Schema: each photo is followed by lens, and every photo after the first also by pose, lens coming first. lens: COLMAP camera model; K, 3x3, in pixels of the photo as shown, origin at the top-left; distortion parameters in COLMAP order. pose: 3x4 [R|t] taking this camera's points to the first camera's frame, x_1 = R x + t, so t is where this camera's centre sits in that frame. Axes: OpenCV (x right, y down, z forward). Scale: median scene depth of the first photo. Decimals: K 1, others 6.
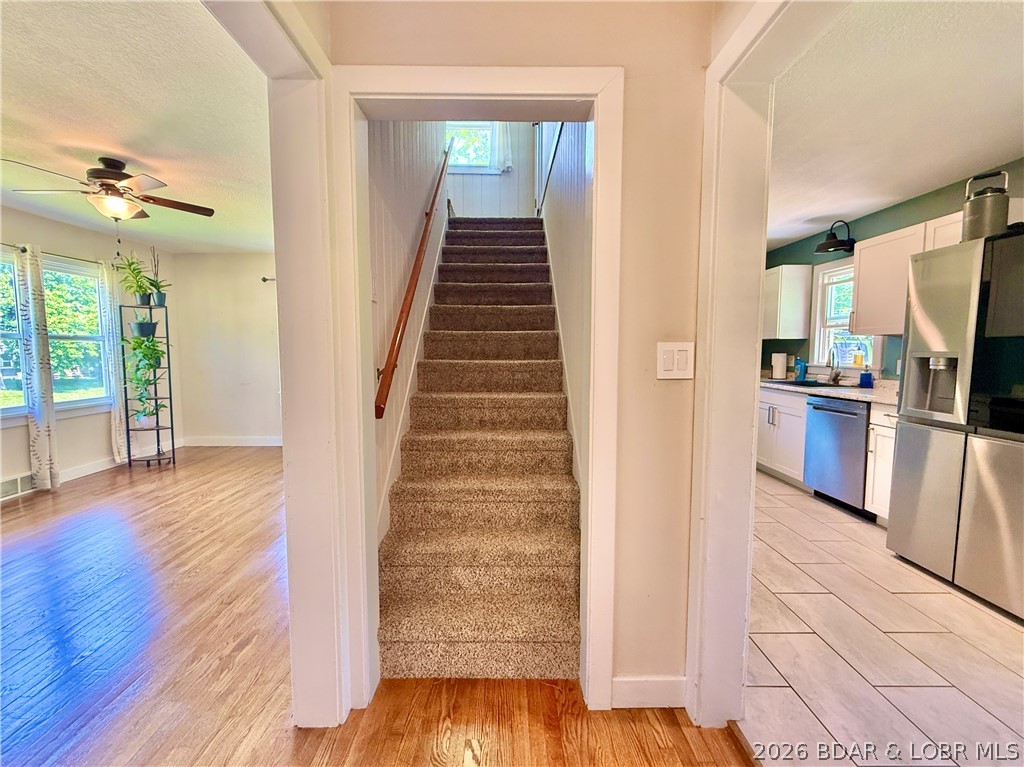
lens RADIAL K [[430.8, 0, 512.0], [0, 430.8, 383.5], [0, 0, 1]] dist [0.001473, 0.000155]
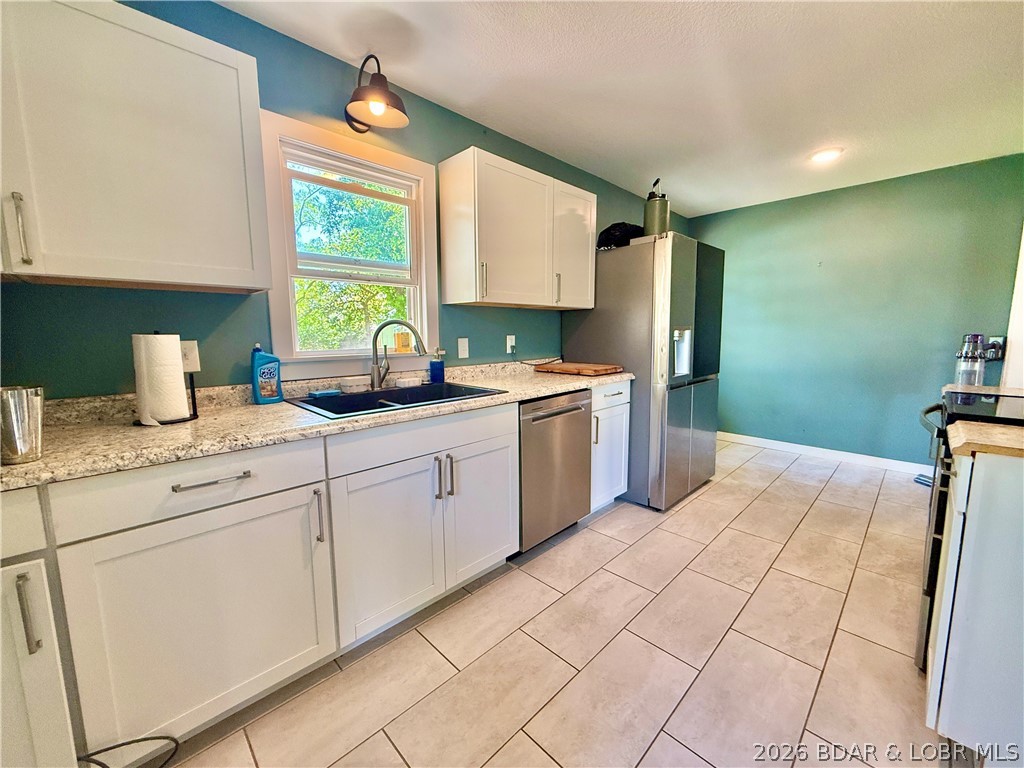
lens RADIAL K [[411.0, 0, 512.0], [0, 411.0, 384.0], [0, 0, 1]] dist [0.002664, 0.000153]
pose [[-0.696840, -0.086511, 0.711990, 0.290984], [0.064385, 0.981146, 0.182231, -0.089587], [-0.714331, 0.172827, -0.678132, 1.278962]]
